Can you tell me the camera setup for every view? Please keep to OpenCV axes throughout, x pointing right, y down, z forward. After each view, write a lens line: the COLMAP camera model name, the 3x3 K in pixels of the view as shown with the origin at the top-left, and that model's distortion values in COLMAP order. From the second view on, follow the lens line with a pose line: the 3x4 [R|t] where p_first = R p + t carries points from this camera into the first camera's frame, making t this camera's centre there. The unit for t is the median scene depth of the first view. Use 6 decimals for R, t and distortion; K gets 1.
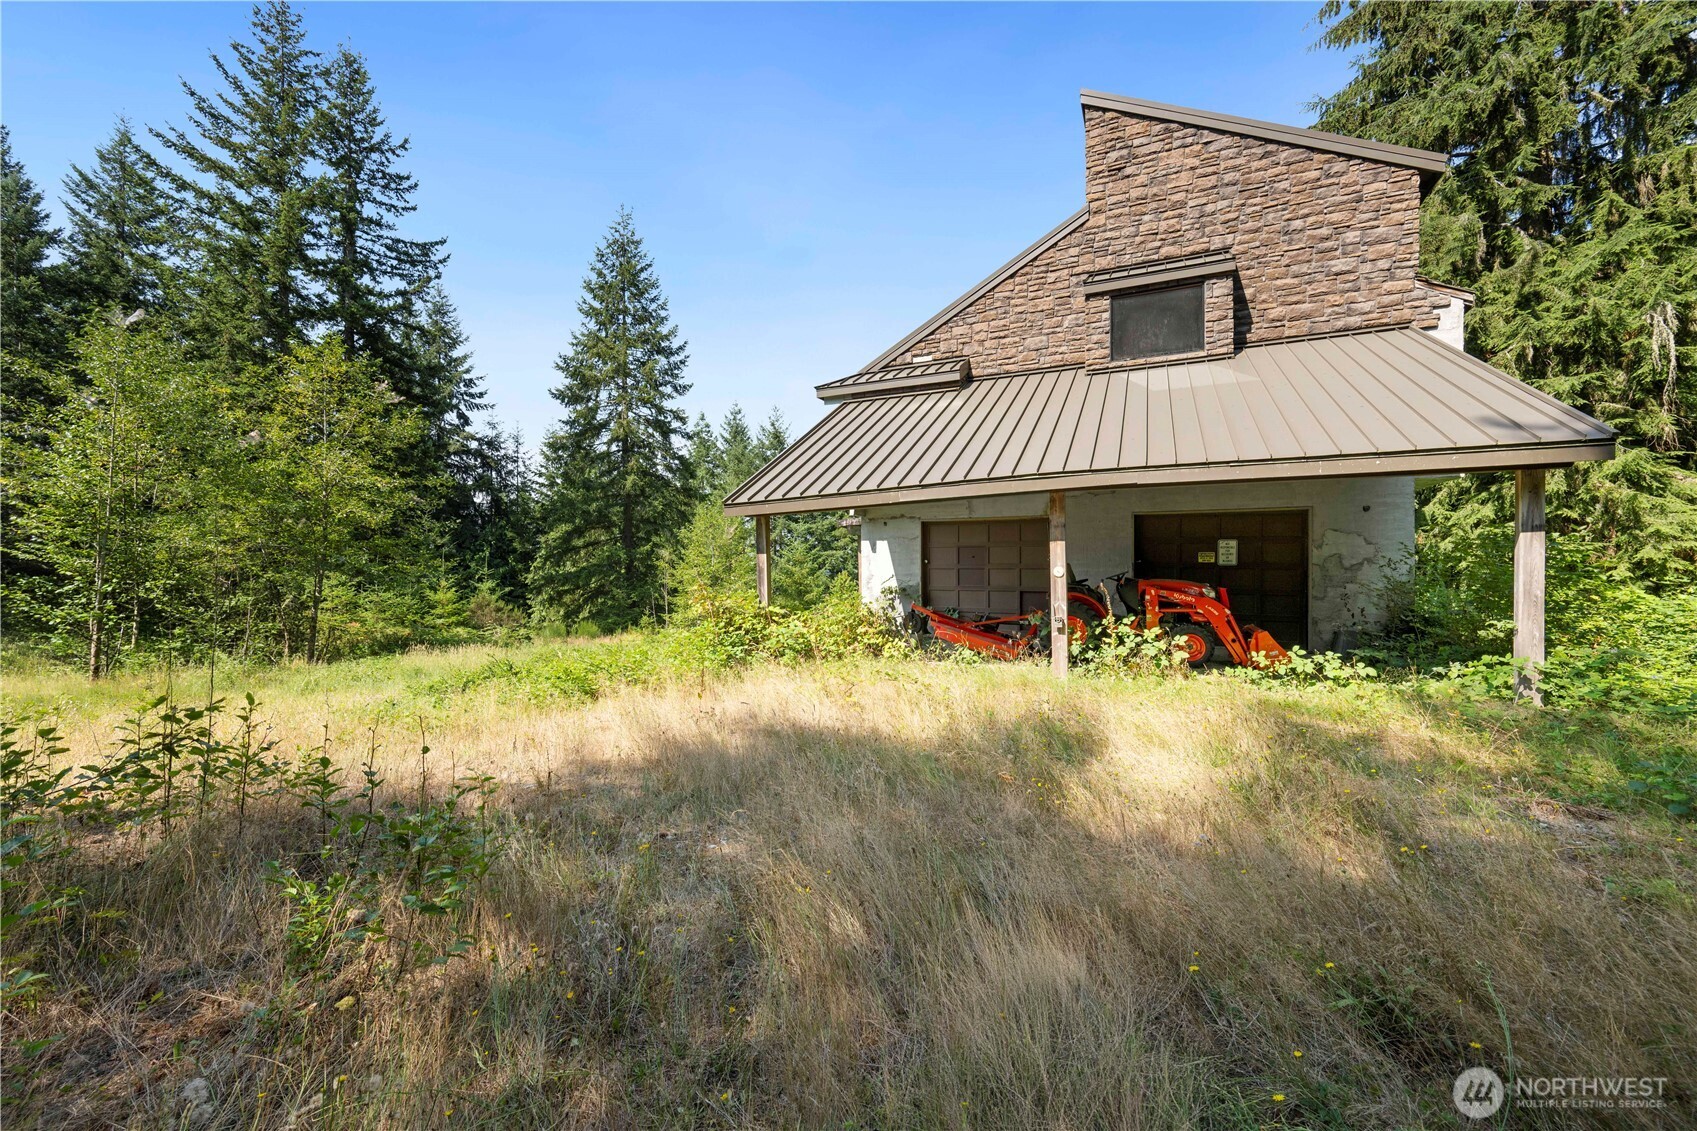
lens RADIAL K [[677.2, 0, 857.2], [0, 677.2, 580.0], [0, 0, 1]] dist [0.000770, -0.000092]
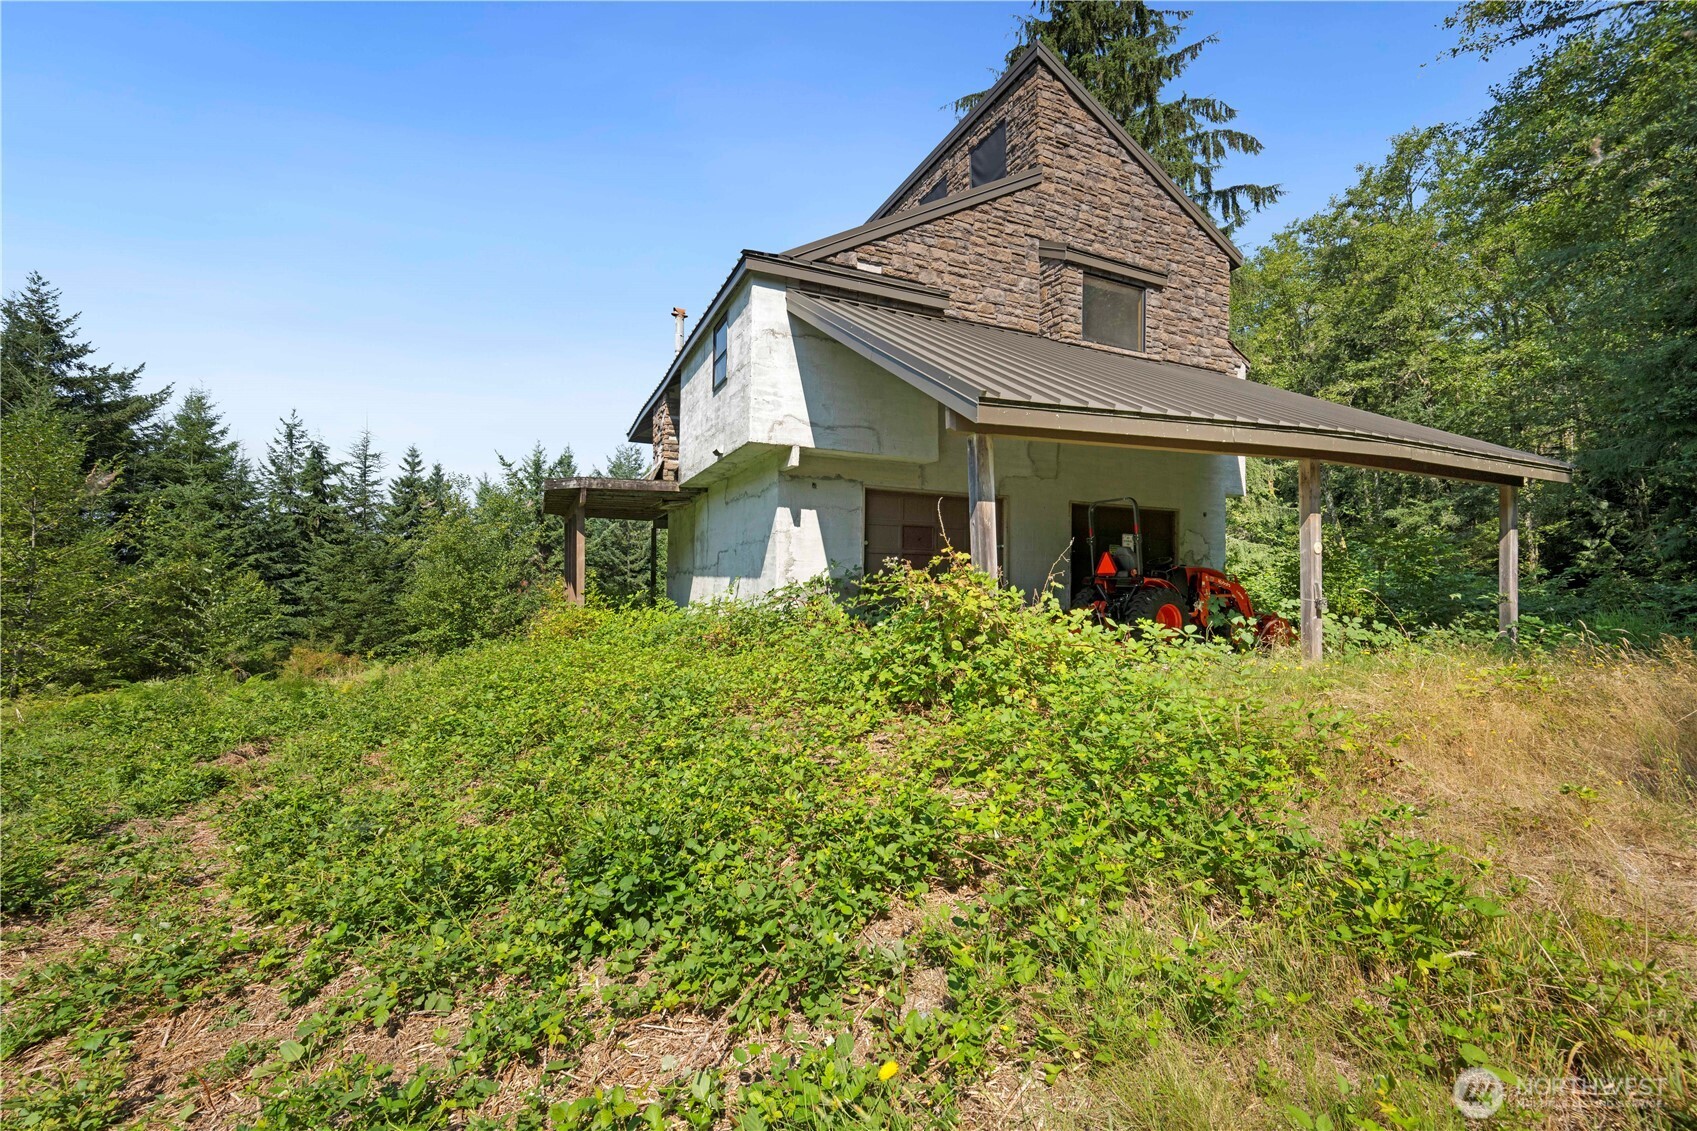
lens RADIAL K [[677.2, 0, 857.2], [0, 677.2, 580.0], [0, 0, 1]] dist [0.000770, -0.000092]
pose [[0.641970, 0.010937, 0.766652, -0.496256], [0.005159, 0.999814, -0.018583, 0.028398], [-0.766713, 0.015885, 0.641794, 0.568365]]
